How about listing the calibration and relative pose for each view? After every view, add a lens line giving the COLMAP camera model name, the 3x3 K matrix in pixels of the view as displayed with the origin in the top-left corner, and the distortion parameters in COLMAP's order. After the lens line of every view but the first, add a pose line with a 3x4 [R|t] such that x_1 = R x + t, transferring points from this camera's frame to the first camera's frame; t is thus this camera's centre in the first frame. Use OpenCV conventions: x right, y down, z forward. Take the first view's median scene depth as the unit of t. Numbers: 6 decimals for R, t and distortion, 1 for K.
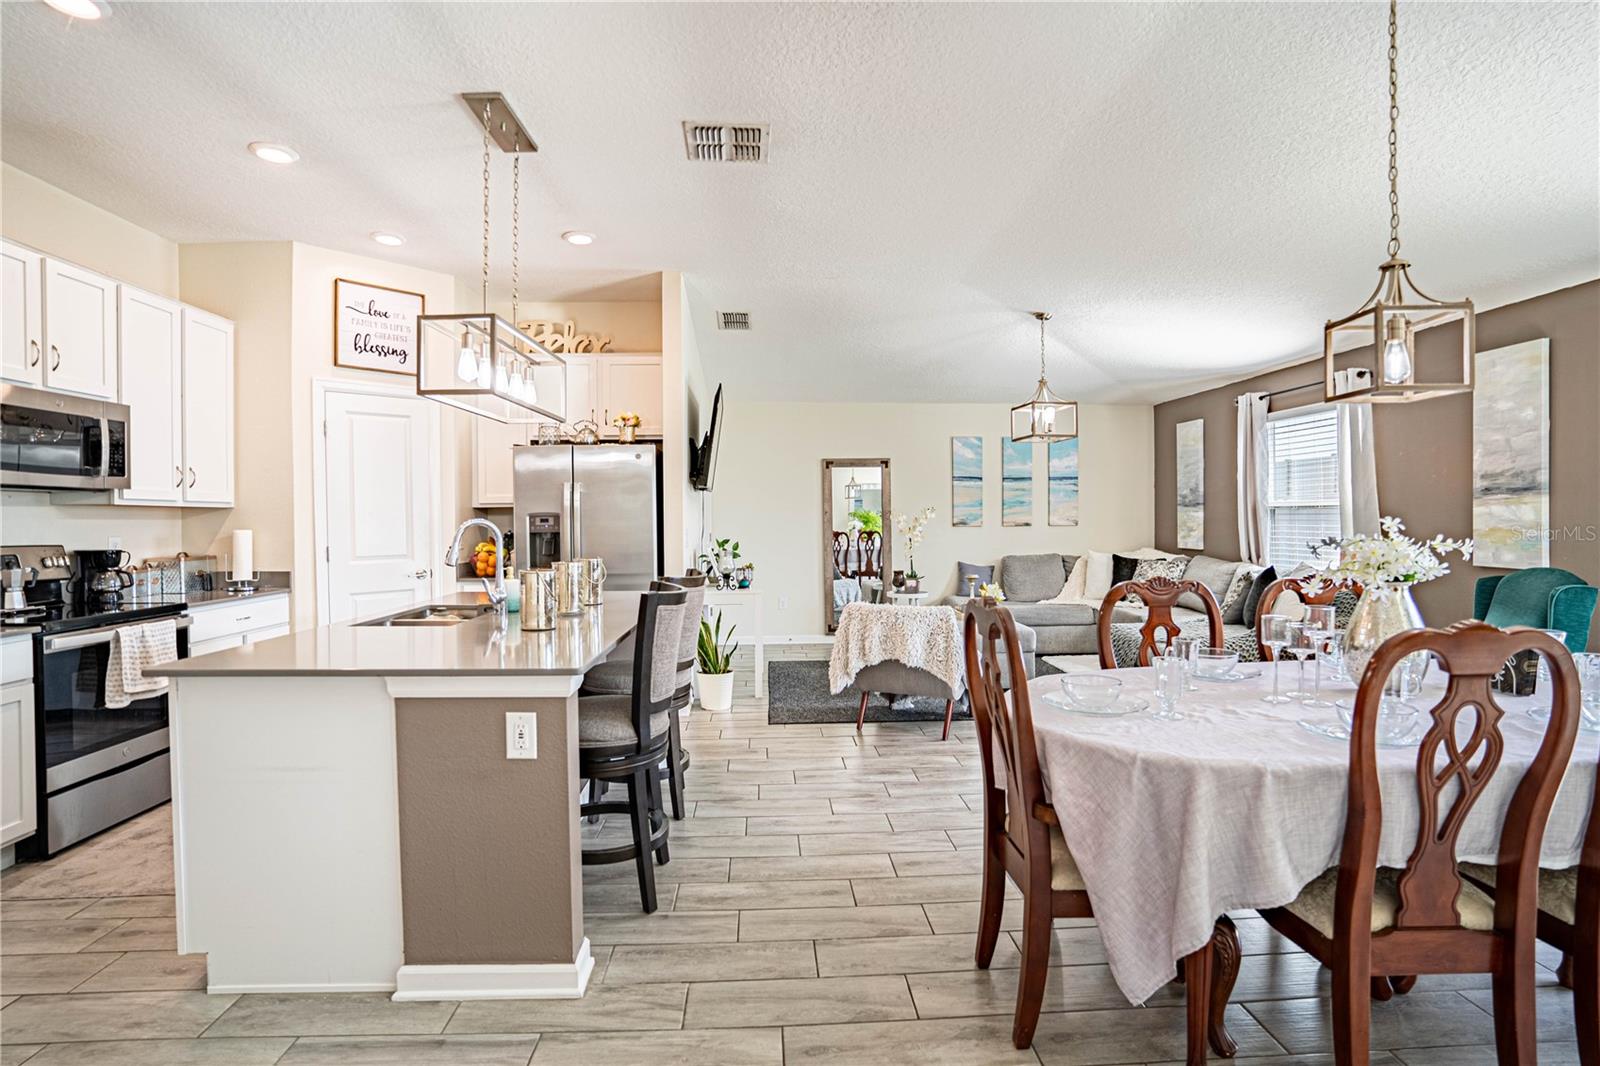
lens RADIAL K [[792.4, 0, 805.3], [0, 792.4, 525.8], [0, 0, 1]] dist [-0.058741, 0.019966]
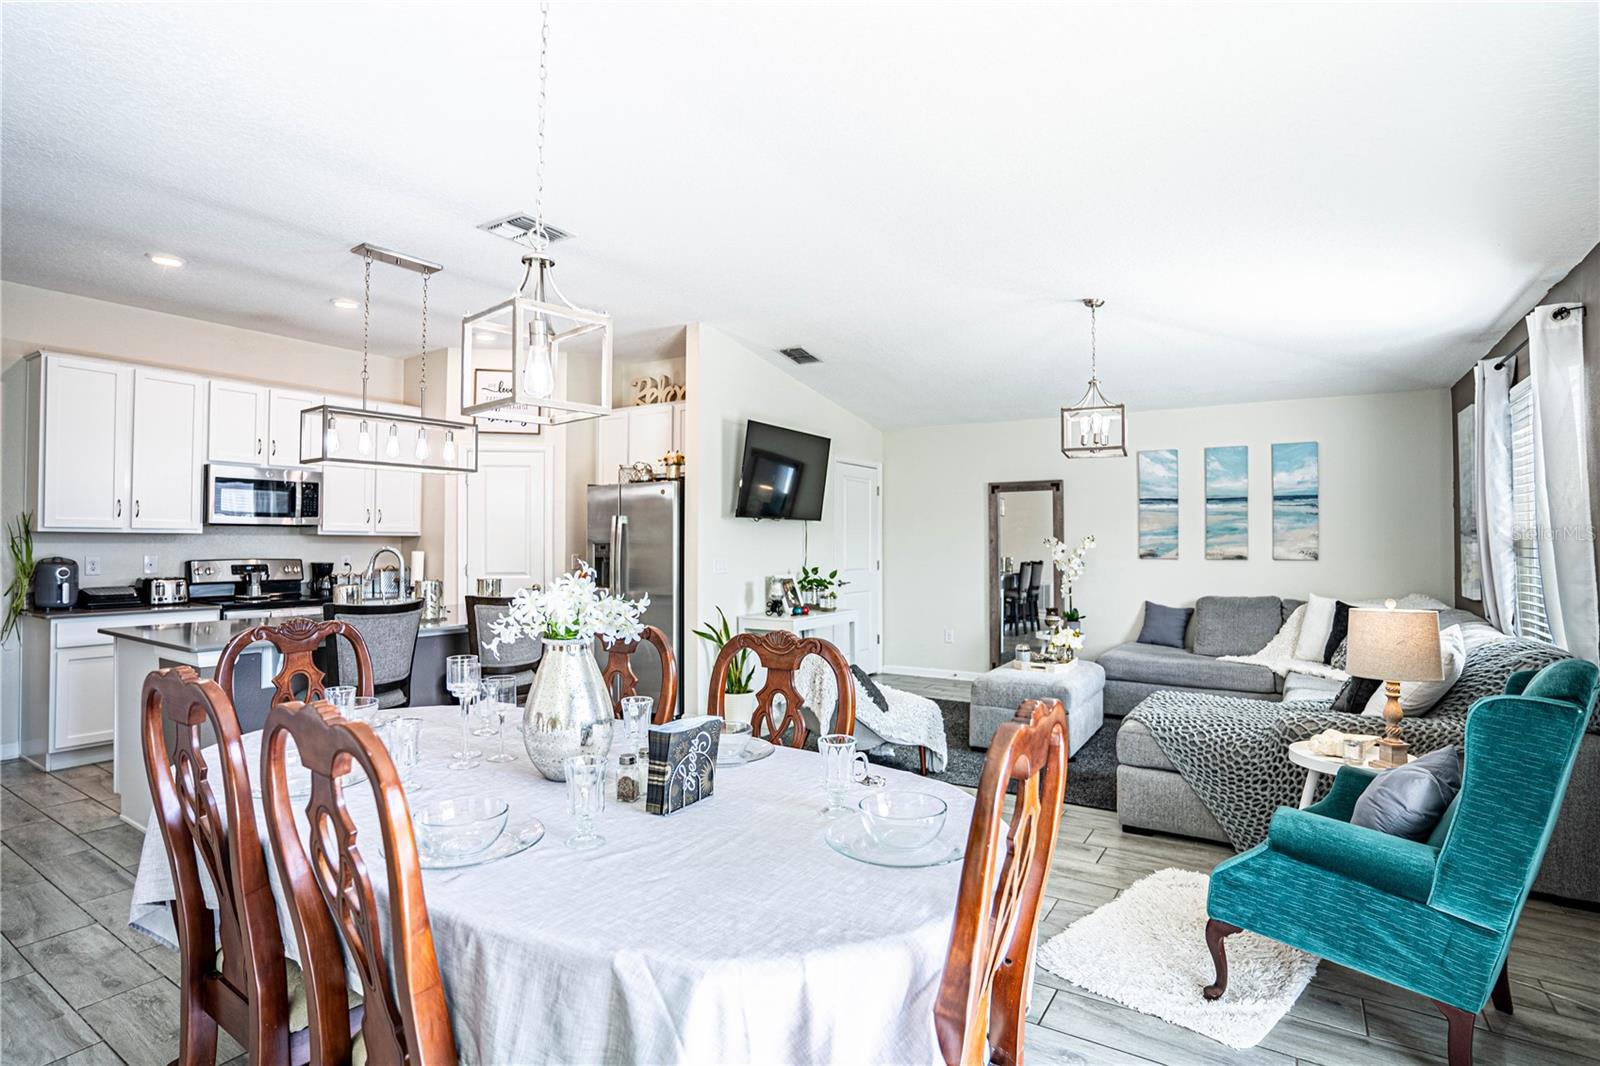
lens RADIAL K [[792.4, 0, 807.9], [0, 792.4, 533.0], [0, 0, 1]] dist [-0.058741, 0.019966]
pose [[0.816139, -0.000418, -0.577855, 0.483094], [-0.012763, 0.999743, -0.018750, -0.007852], [0.577714, 0.022678, 0.815924, 0.155681]]
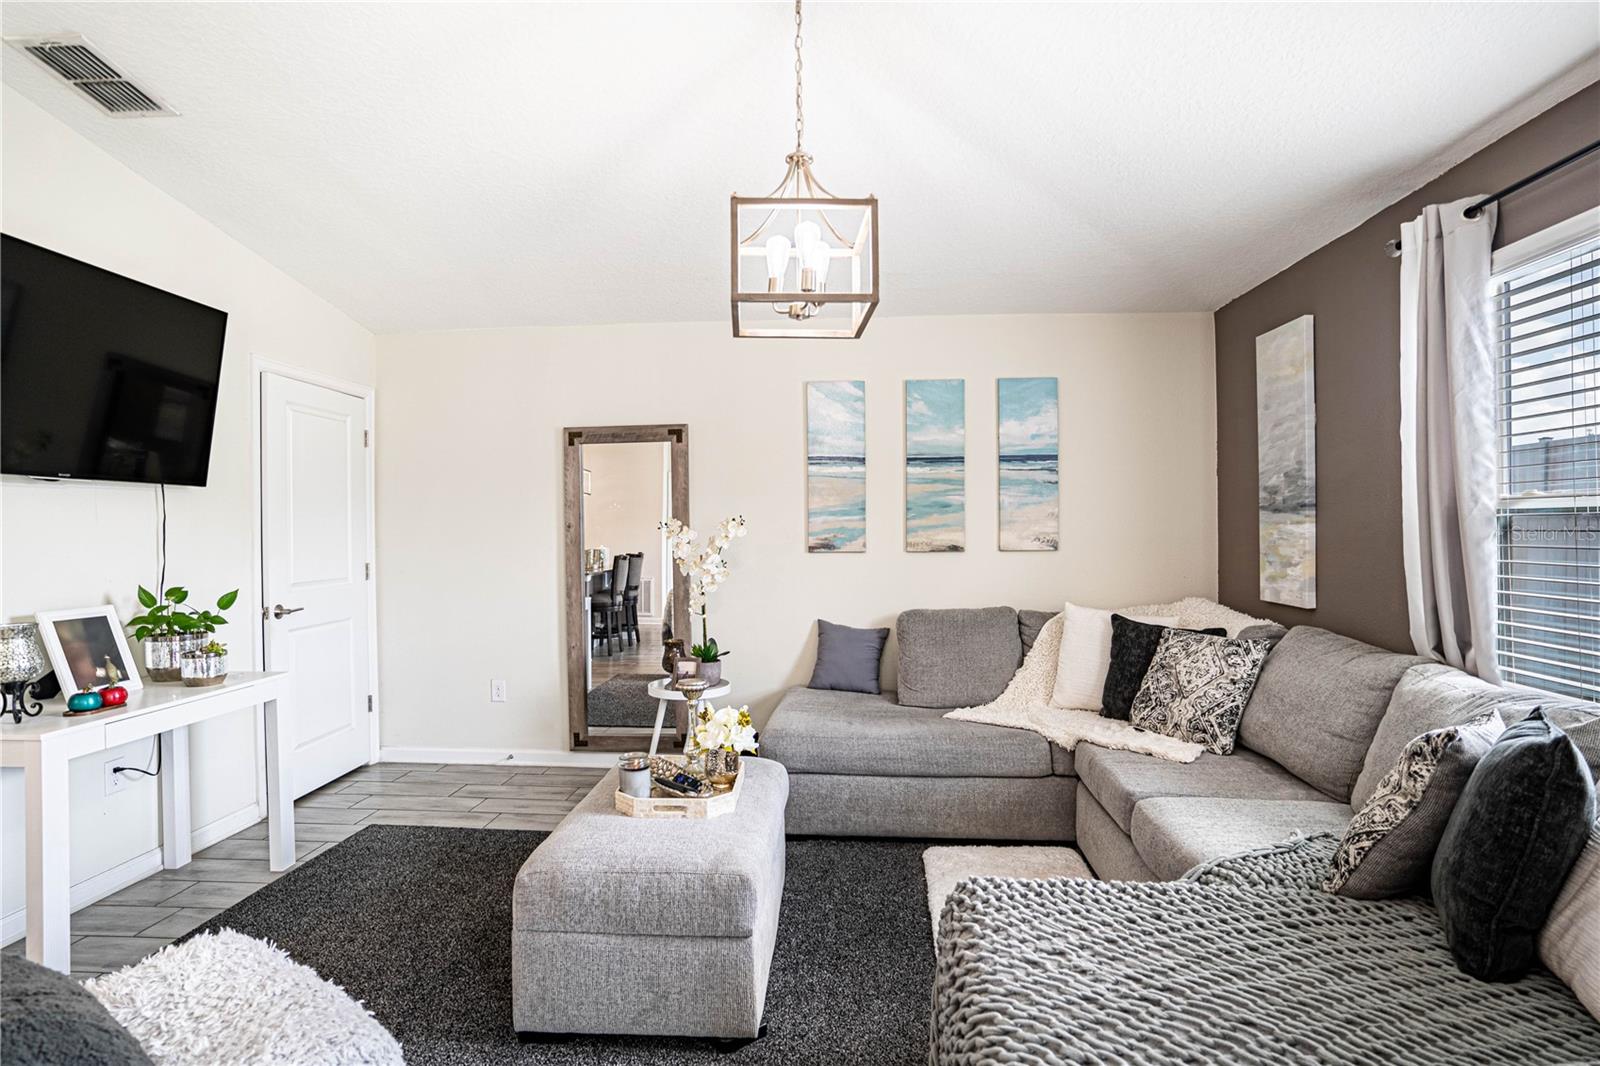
lens RADIAL K [[823.5, 0, 808.0], [0, 823.5, 530.4], [0, 0, 1]] dist [-0.032549, 0.004784]
pose [[0.993413, -0.002185, -0.114568, 0.316835], [0.001453, 0.999978, -0.006478, -0.013037], [0.114580, 0.006269, 0.993394, 0.583202]]
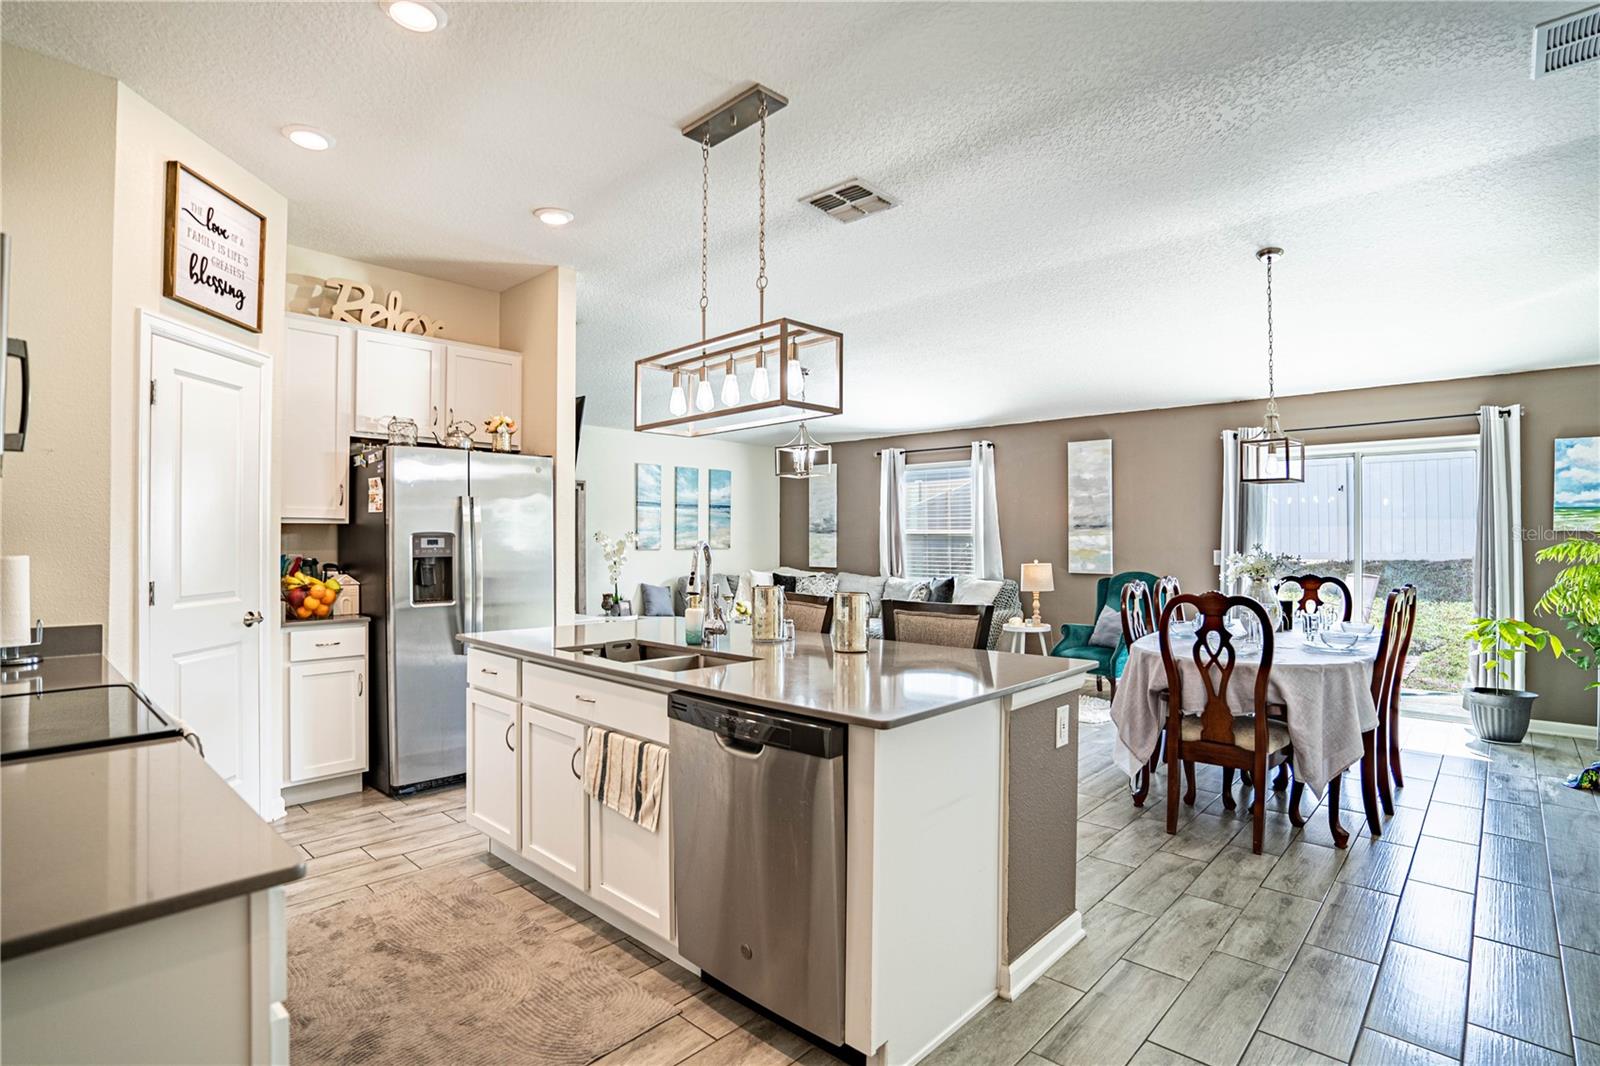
lens RADIAL K [[792.4, 0, 806.6], [0, 792.4, 524.8], [0, 0, 1]] dist [-0.058741, 0.019966]
pose [[0.714932, 0.019810, 0.698913, -0.479259], [0.001982, 0.999537, -0.030358, 0.000260], [-0.699191, 0.023090, 0.714562, 0.136709]]
